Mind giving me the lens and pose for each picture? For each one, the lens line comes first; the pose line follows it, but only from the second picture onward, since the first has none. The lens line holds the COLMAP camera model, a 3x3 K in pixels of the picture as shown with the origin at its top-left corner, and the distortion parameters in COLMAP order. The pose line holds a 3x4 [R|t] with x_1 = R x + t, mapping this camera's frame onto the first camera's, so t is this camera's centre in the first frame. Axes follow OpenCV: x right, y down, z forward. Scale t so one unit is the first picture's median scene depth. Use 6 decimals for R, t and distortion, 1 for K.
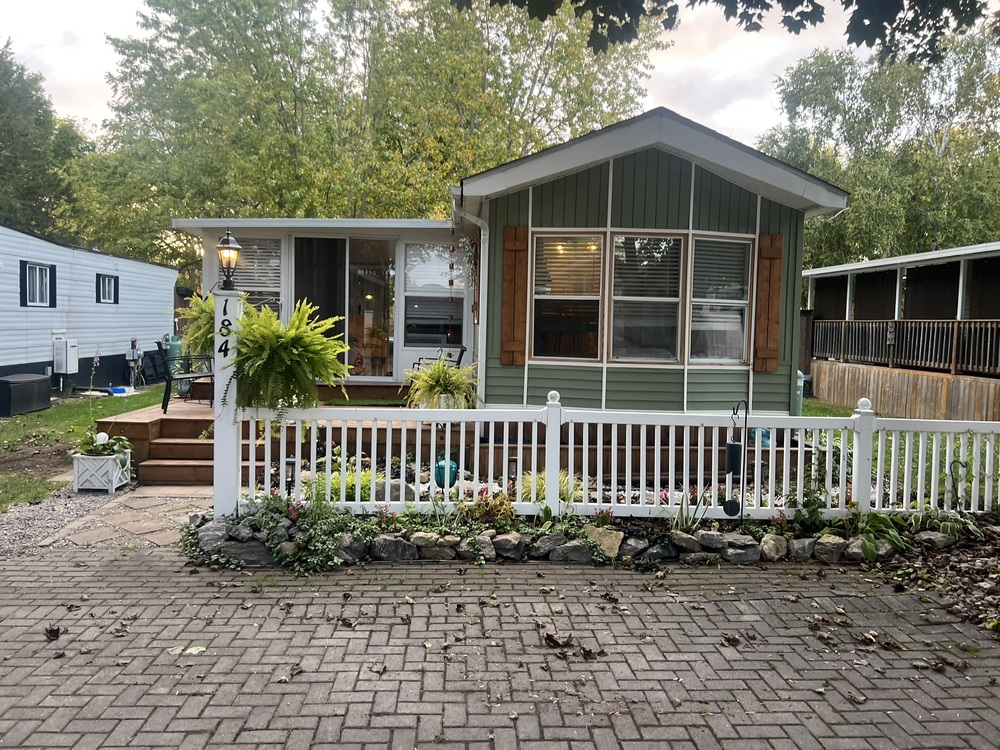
lens RADIAL K [[755.8, 0, 501.8], [0, 755.8, 371.9], [0, 0, 1]] dist [0.010916, 0.000040]
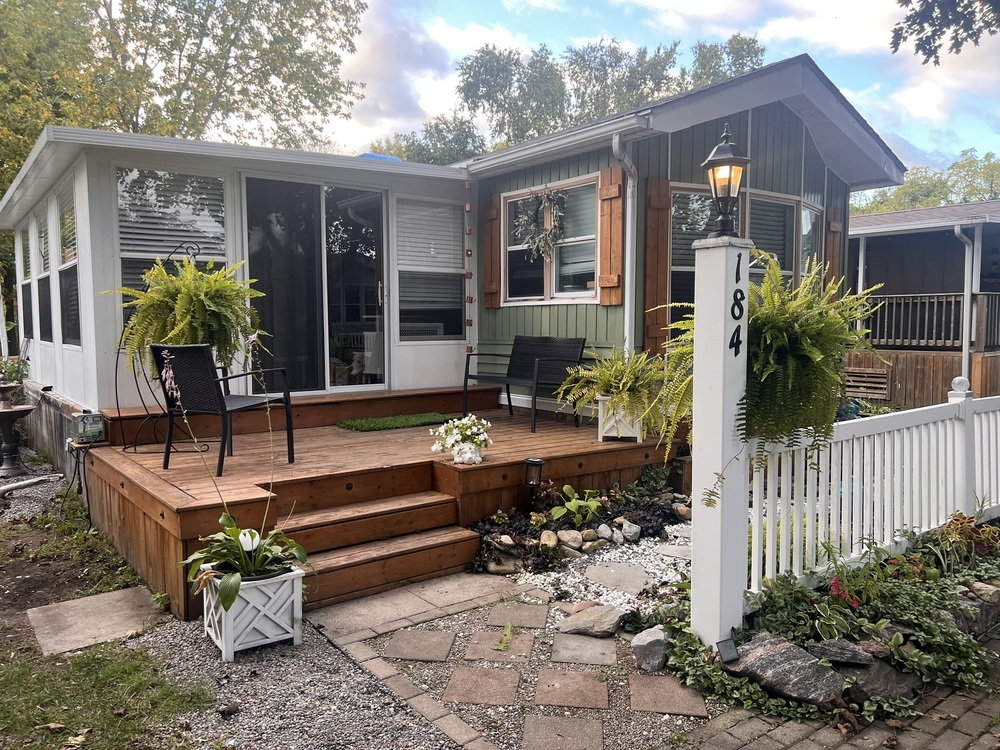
lens RADIAL K [[755.8, 0, 498.4], [0, 755.8, 376.0], [0, 0, 1]] dist [0.010916, 0.000040]
pose [[0.839989, -0.065120, 0.538682, -0.503583], [0.056542, 0.997872, 0.032463, -0.020554], [-0.539650, 0.003190, 0.841884, 0.384178]]
